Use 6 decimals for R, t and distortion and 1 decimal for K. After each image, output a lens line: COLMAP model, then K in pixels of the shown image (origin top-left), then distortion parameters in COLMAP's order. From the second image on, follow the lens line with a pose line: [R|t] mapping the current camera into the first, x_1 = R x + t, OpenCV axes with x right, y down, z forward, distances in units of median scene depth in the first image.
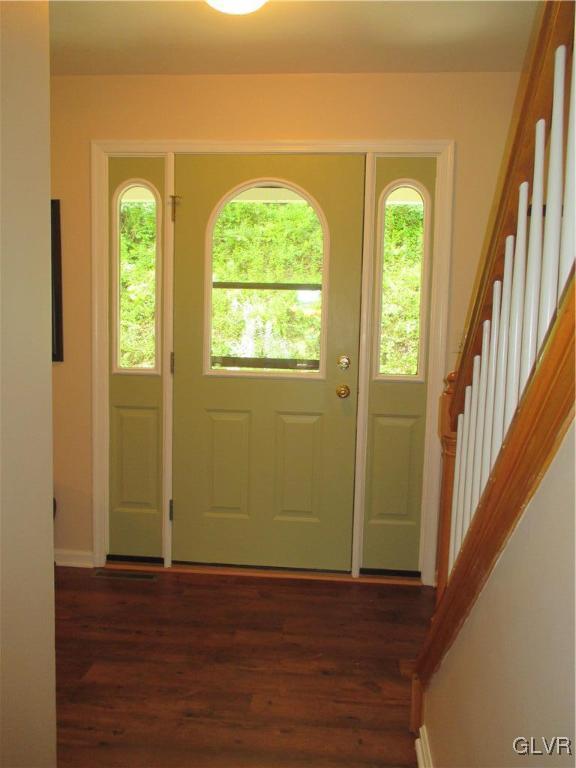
lens RADIAL K [[648.0, 0, 290.0], [0, 648.0, 384.7], [0, 0, 1]] dist [-0.023671, 0.003003]
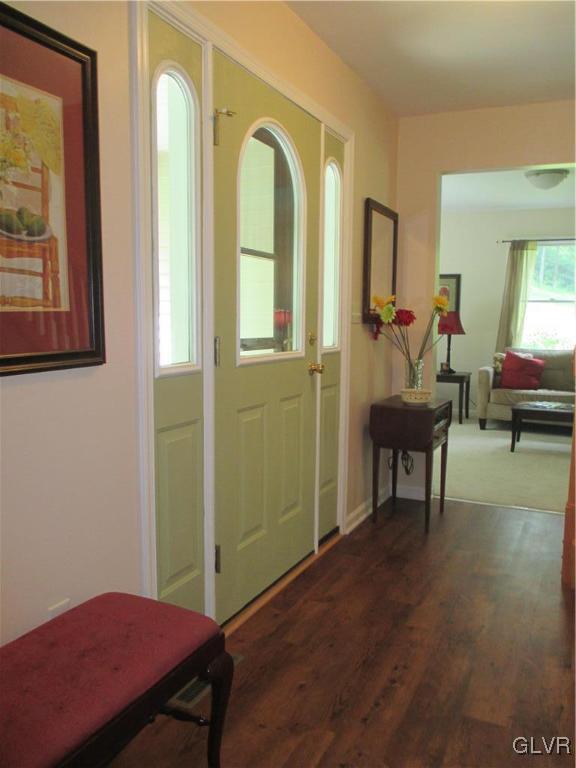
lens RADIAL K [[648.0, 0, 308.8], [0, 648.0, 383.0], [0, 0, 1]] dist [-0.023671, 0.003003]
pose [[0.317618, -0.118506, 0.940784, -0.832165], [0.076283, 0.992137, 0.099221, -0.063321], [-0.945145, 0.040252, 0.324161, 0.697591]]
